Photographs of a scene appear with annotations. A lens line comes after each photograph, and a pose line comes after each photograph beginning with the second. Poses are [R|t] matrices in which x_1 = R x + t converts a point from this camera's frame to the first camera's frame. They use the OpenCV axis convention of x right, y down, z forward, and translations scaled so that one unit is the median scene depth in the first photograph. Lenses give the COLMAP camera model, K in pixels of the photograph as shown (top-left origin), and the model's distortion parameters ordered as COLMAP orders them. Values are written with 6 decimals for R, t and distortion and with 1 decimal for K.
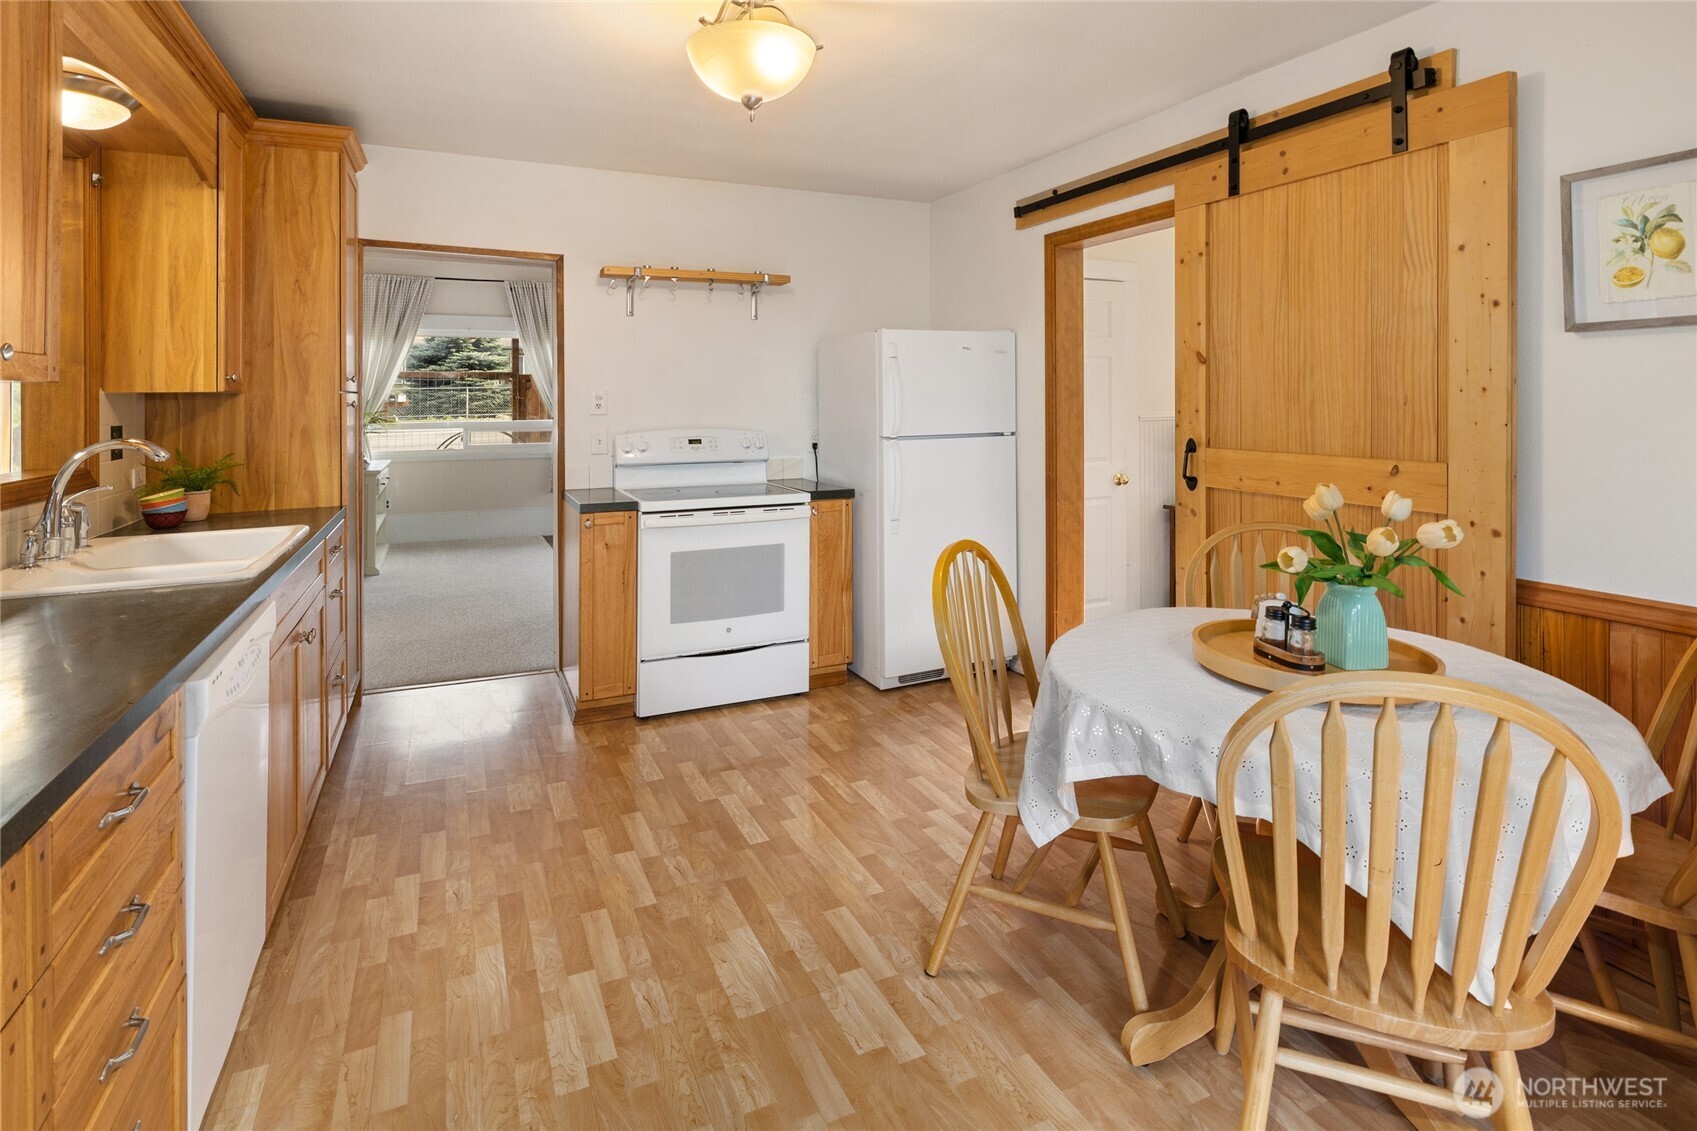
lens RADIAL K [[828.4, 0, 837.6], [0, 828.4, 405.7], [0, 0, 1]] dist [-0.008898, 0.001878]
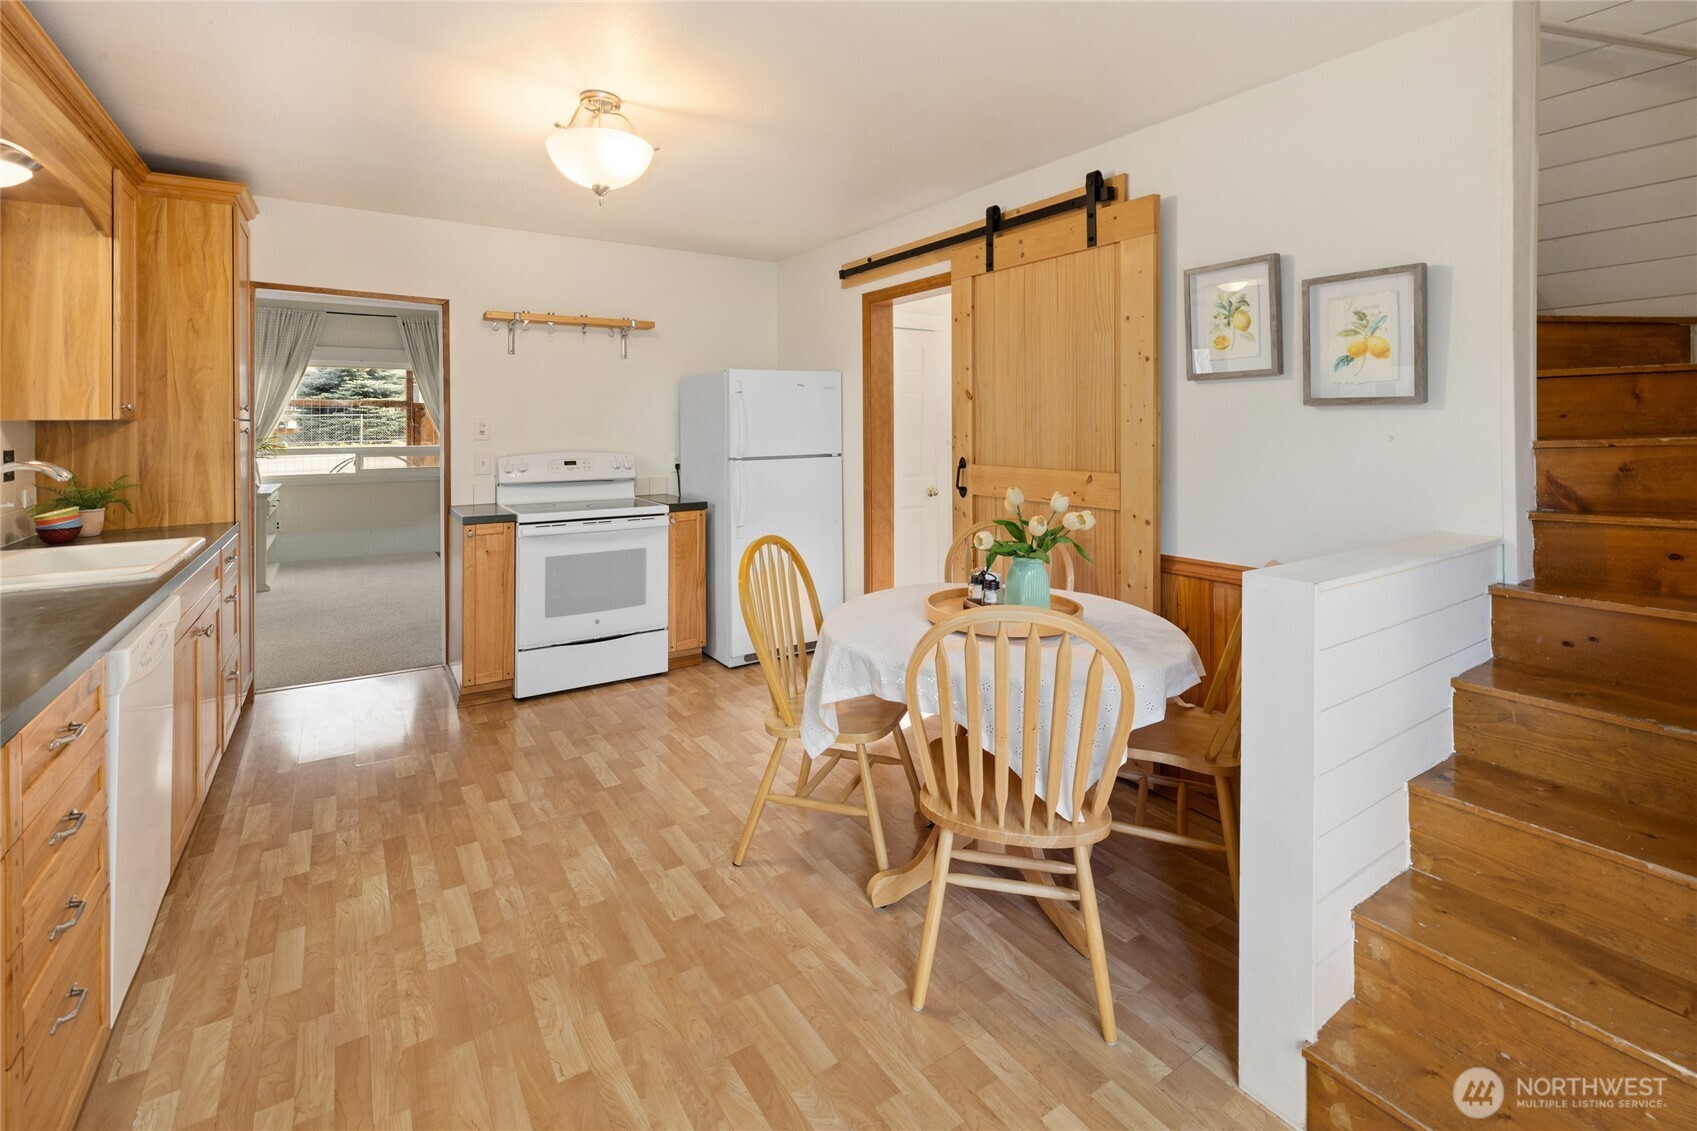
lens RADIAL K [[745.2, 0, 835.8], [0, 745.2, 433.9], [0, 0, 1]] dist [-0.001463, -0.000115]
pose [[0.989309, -0.000629, 0.145835, 0.080935], [0.000352, 0.999998, 0.001925, 0.001154], [-0.145836, -0.001853, 0.989307, -0.164058]]
